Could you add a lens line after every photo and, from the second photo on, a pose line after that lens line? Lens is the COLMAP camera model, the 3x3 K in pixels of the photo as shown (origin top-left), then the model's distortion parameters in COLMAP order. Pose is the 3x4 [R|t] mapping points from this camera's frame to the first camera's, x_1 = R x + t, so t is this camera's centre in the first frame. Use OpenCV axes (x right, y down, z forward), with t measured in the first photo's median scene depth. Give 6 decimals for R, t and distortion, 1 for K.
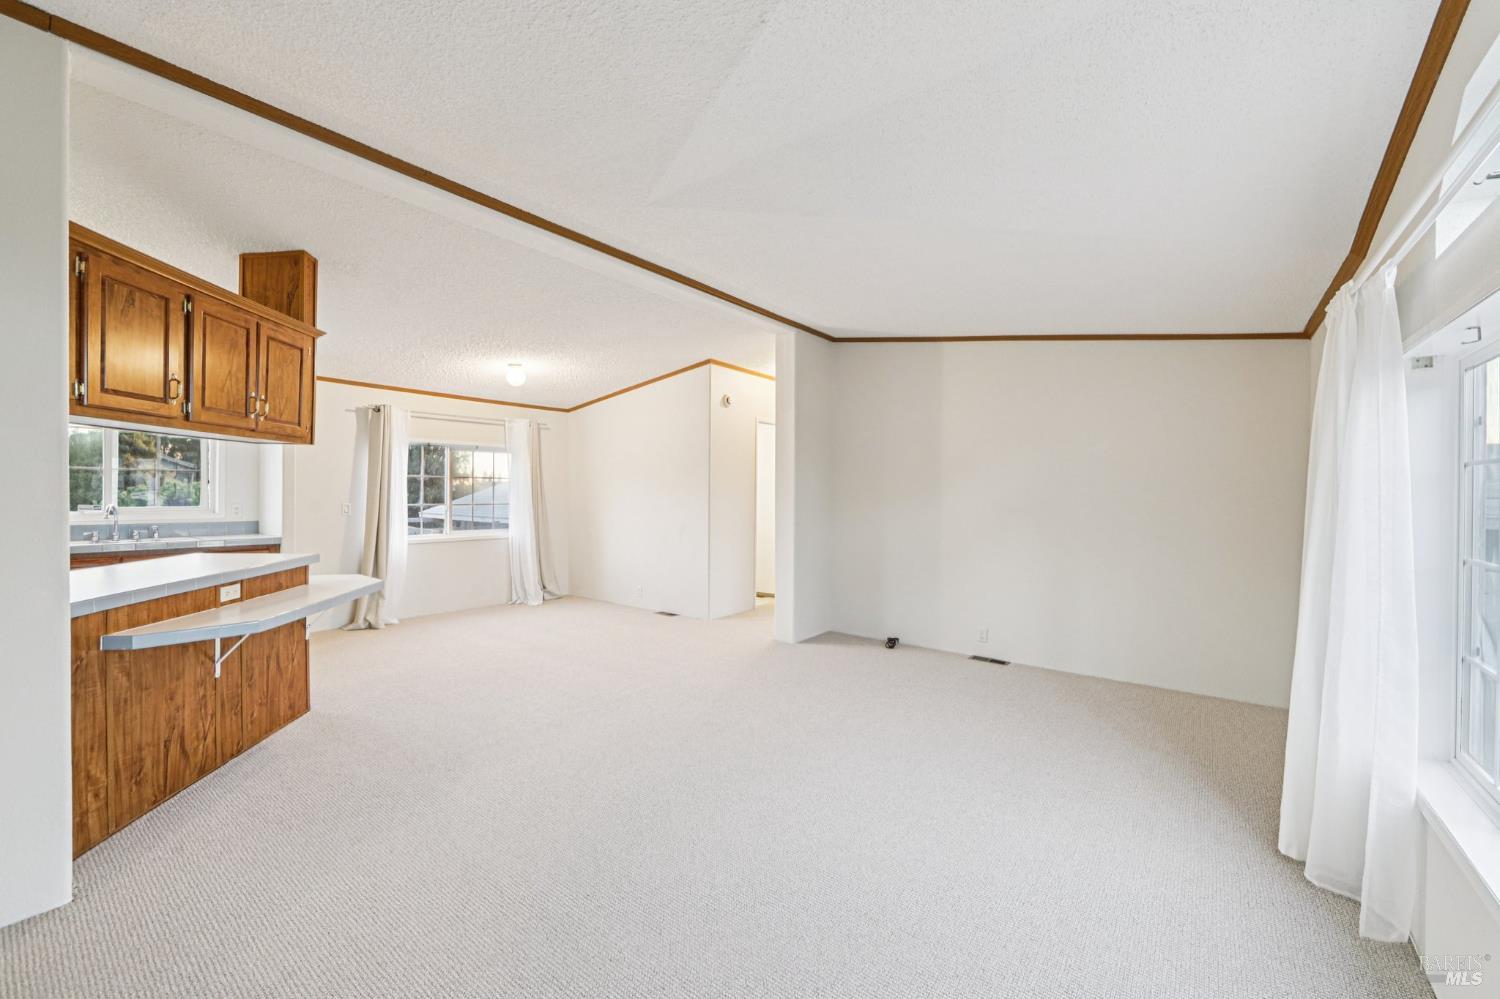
lens RADIAL K [[598.8, 0, 764.3], [0, 598.8, 496.9], [0, 0, 1]] dist [-0.008146, 0.002517]
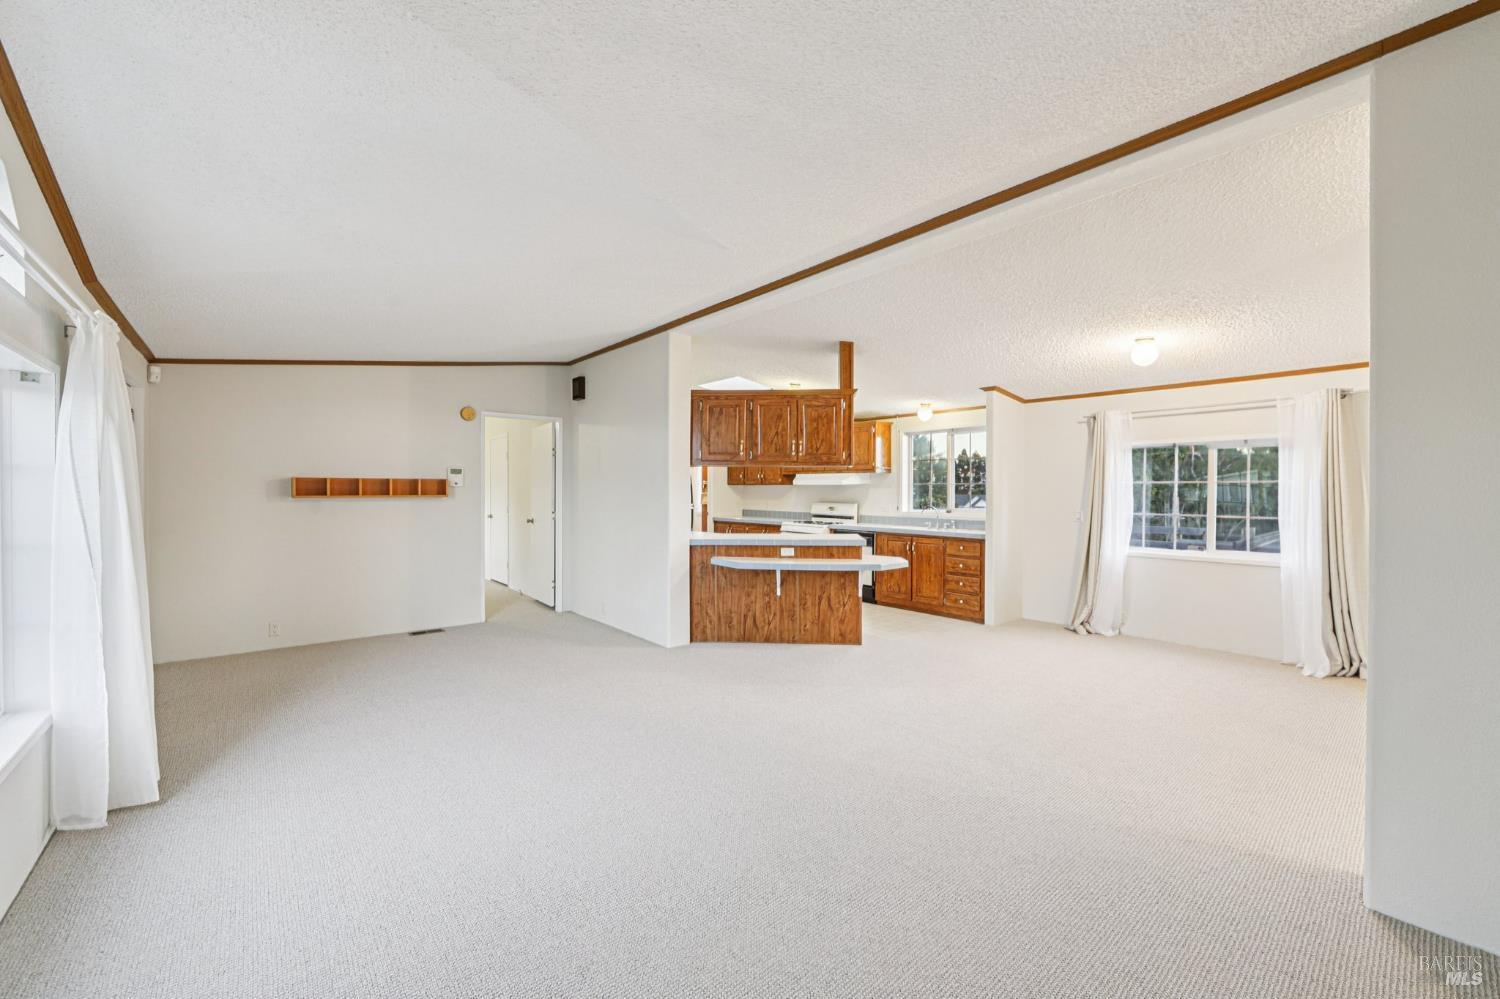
lens RADIAL K [[598.8, 0, 743.8], [0, 598.8, 498.2], [0, 0, 1]] dist [-0.008146, 0.002517]
pose [[-0.224533, -0.000260, -0.974466, 0.968187], [-0.017526, 0.999839, 0.003771, -0.008711], [0.974309, 0.017925, -0.224501, 1.340667]]
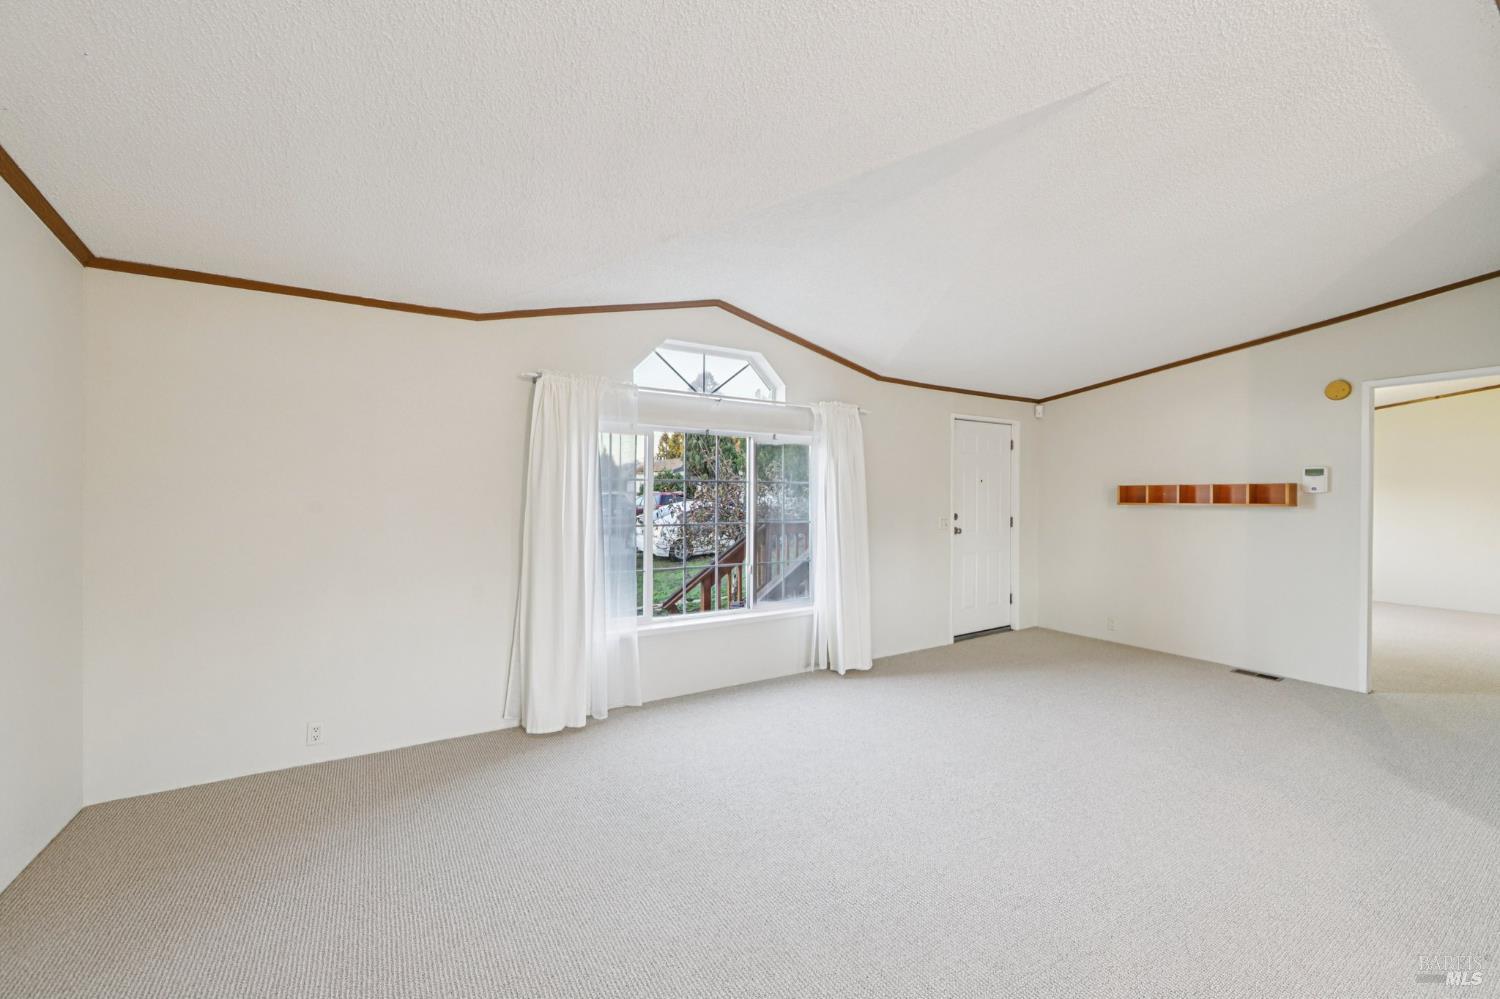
lens RADIAL K [[598.8, 0, 742.7], [0, 598.8, 499.1], [0, 0, 1]] dist [-0.008146, 0.002517]
pose [[-0.937757, -0.015266, 0.346957, -0.020470], [-0.007947, 0.999715, 0.022509, -0.030792], [-0.347201, 0.018351, -0.937611, 1.846380]]
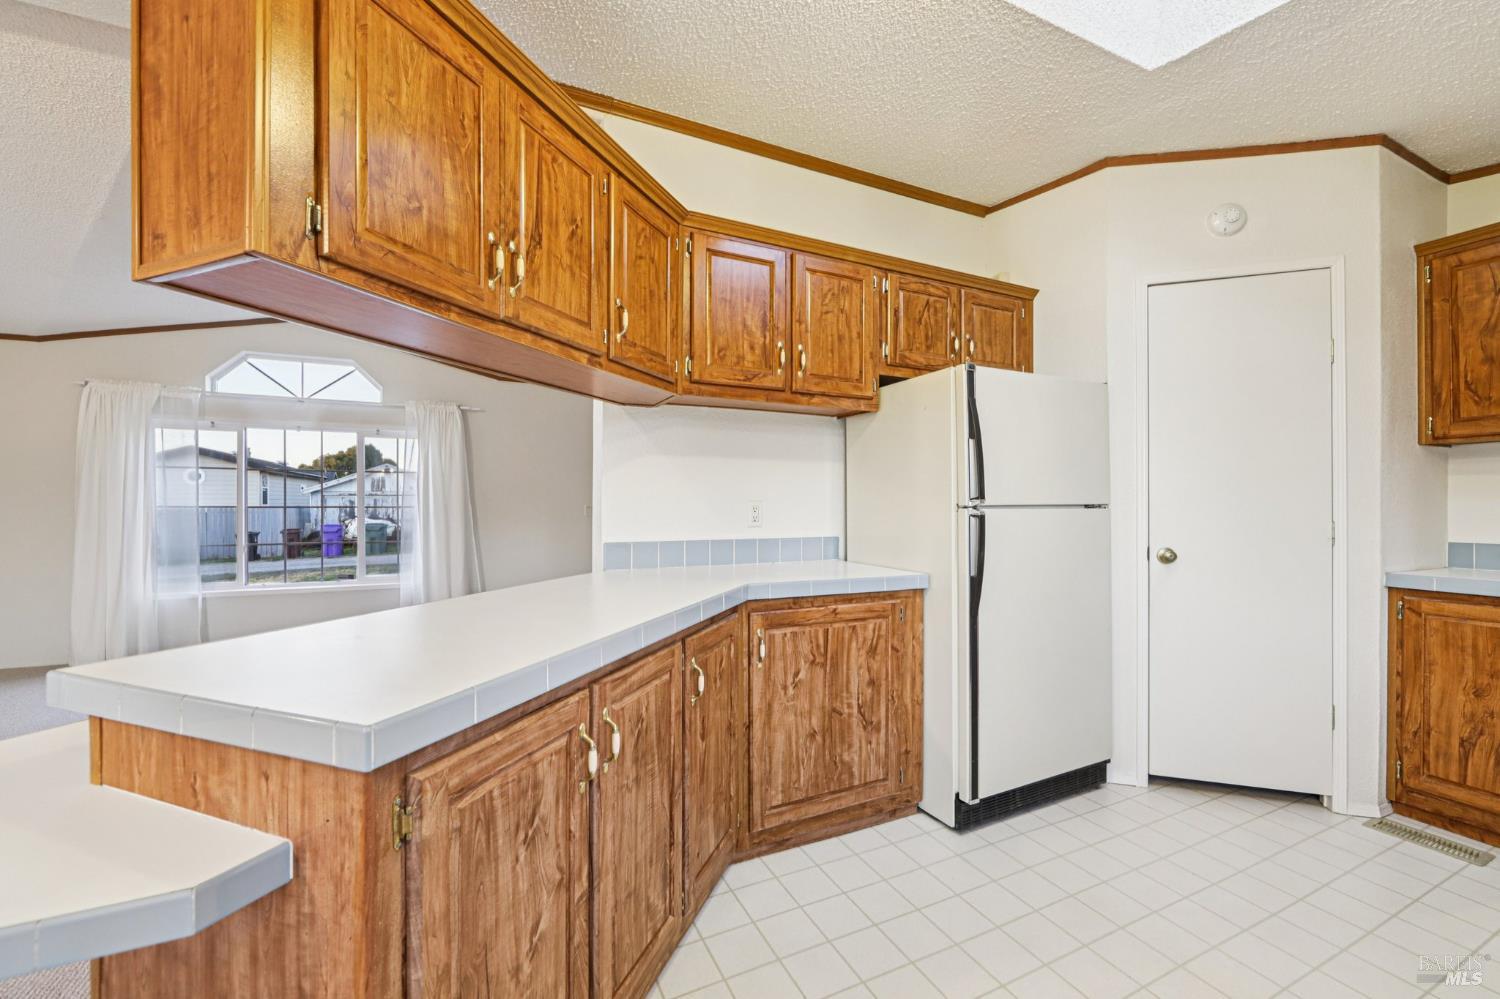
lens RADIAL K [[598.8, 0, 747.6], [0, 598.8, 501.8], [0, 0, 1]] dist [-0.008146, 0.002517]
pose [[-0.883629, -0.013460, 0.467995, -1.427568], [-0.004544, 0.999786, 0.020176, 0.015612], [-0.468166, 0.015702, -0.883501, 1.413646]]
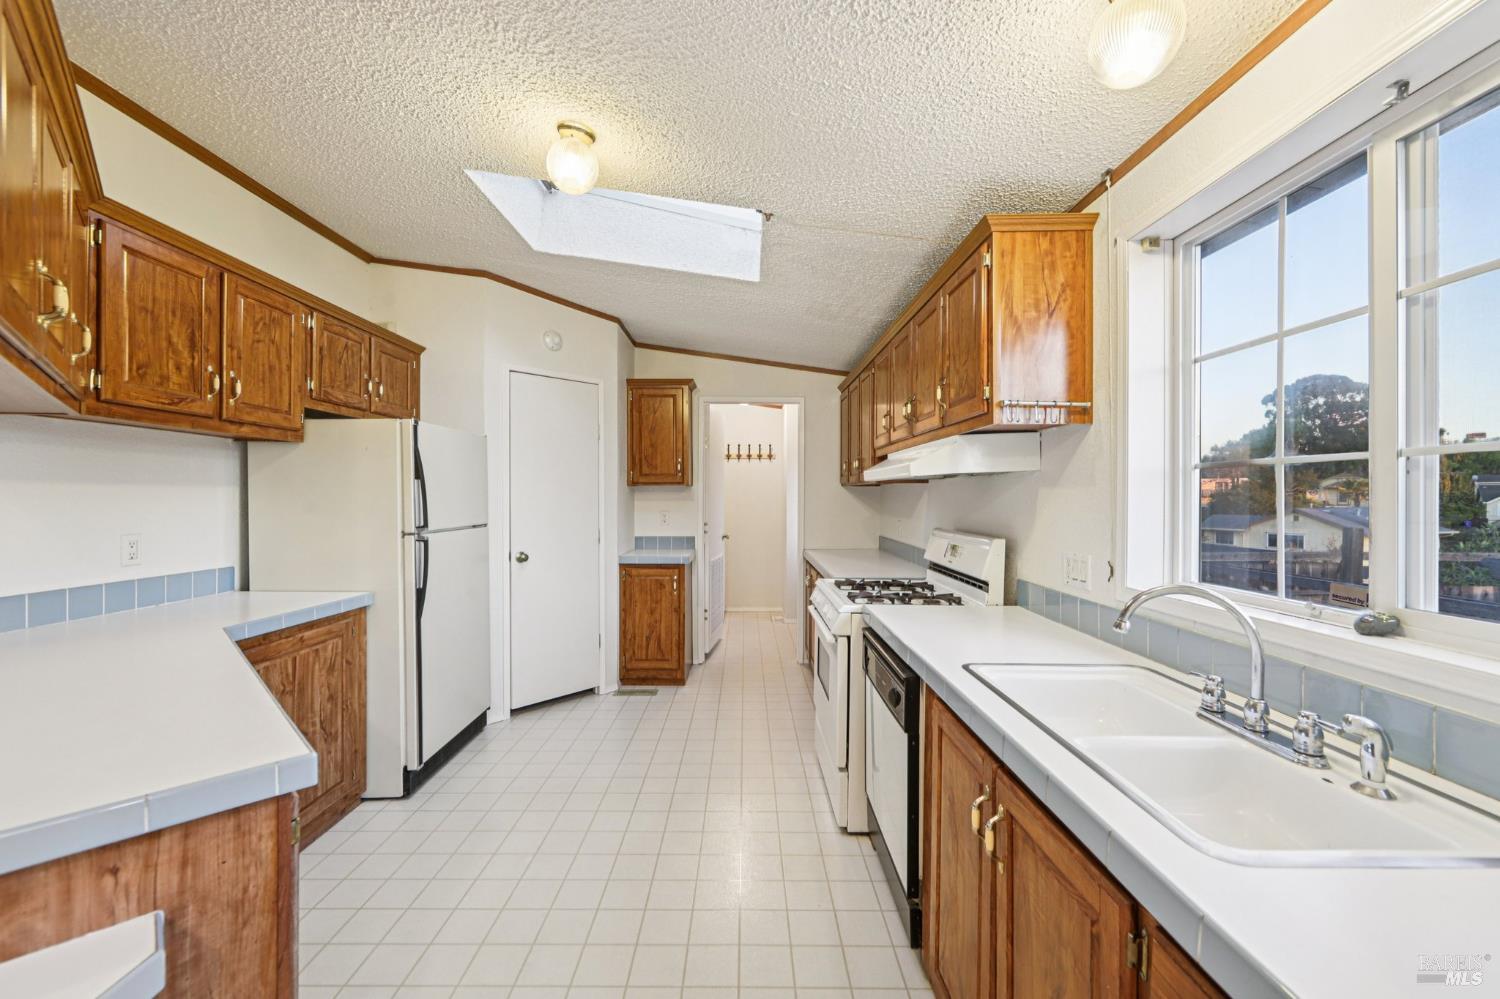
lens RADIAL K [[598.8, 0, 748.9], [0, 598.8, 493.1], [0, 0, 1]] dist [-0.008146, 0.002517]
pose [[-0.801826, -0.018547, -0.597270, -1.175580], [-0.021256, 0.999771, -0.002510, -0.037950], [0.597179, 0.010683, -0.802037, 1.693472]]
